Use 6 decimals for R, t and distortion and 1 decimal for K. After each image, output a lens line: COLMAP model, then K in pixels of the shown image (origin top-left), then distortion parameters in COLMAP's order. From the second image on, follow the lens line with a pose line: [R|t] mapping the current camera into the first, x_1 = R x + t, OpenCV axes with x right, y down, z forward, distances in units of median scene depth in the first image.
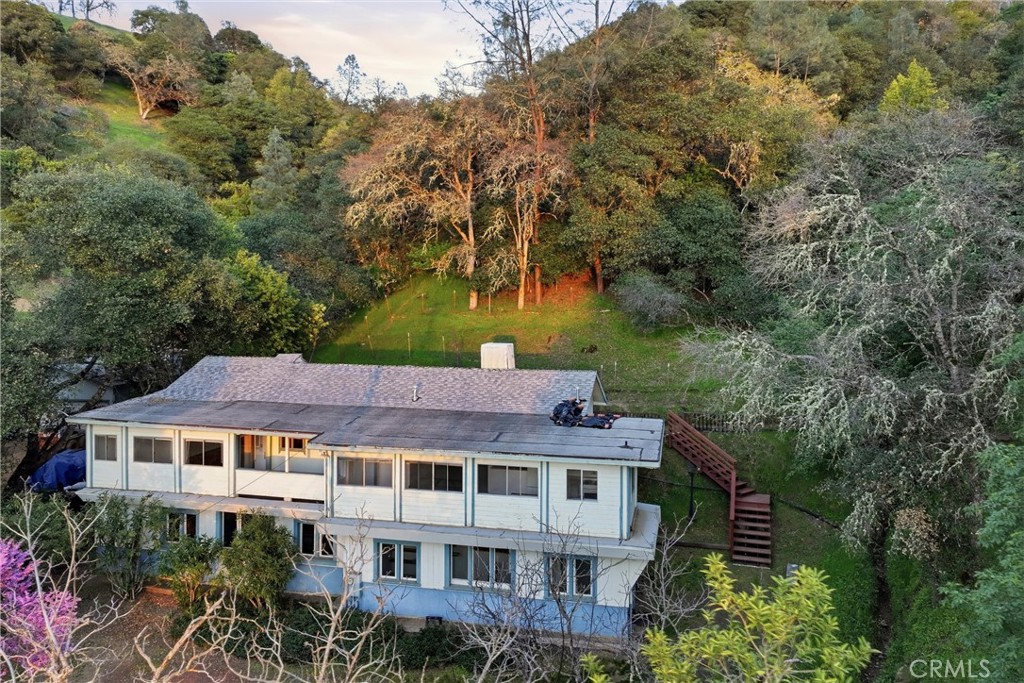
lens RADIAL K [[418.6, 0, 516.3], [0, 418.6, 347.9], [0, 0, 1]] dist [0.000851, 0.000144]
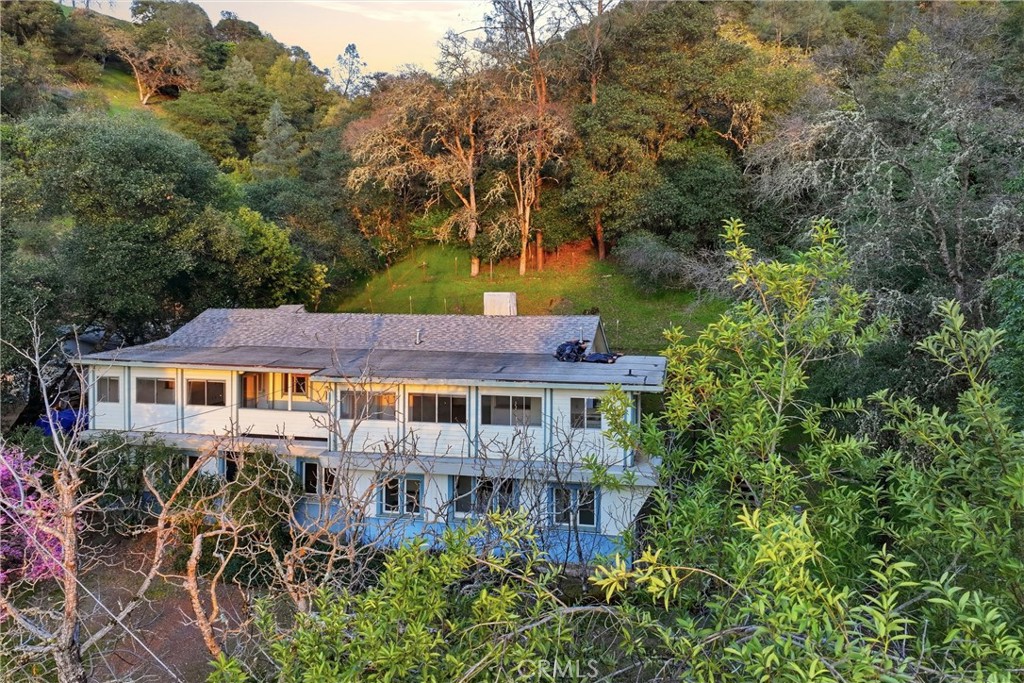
lens RADIAL K [[418.6, 0, 516.5], [0, 418.6, 337.5], [0, 0, 1]] dist [0.000851, 0.000144]
pose [[0.999998, 0.001834, 0.000807, -0.006728], [-0.001834, 0.999998, -0.000371, 0.100661], [-0.000807, 0.000370, 1.000000, 0.000891]]
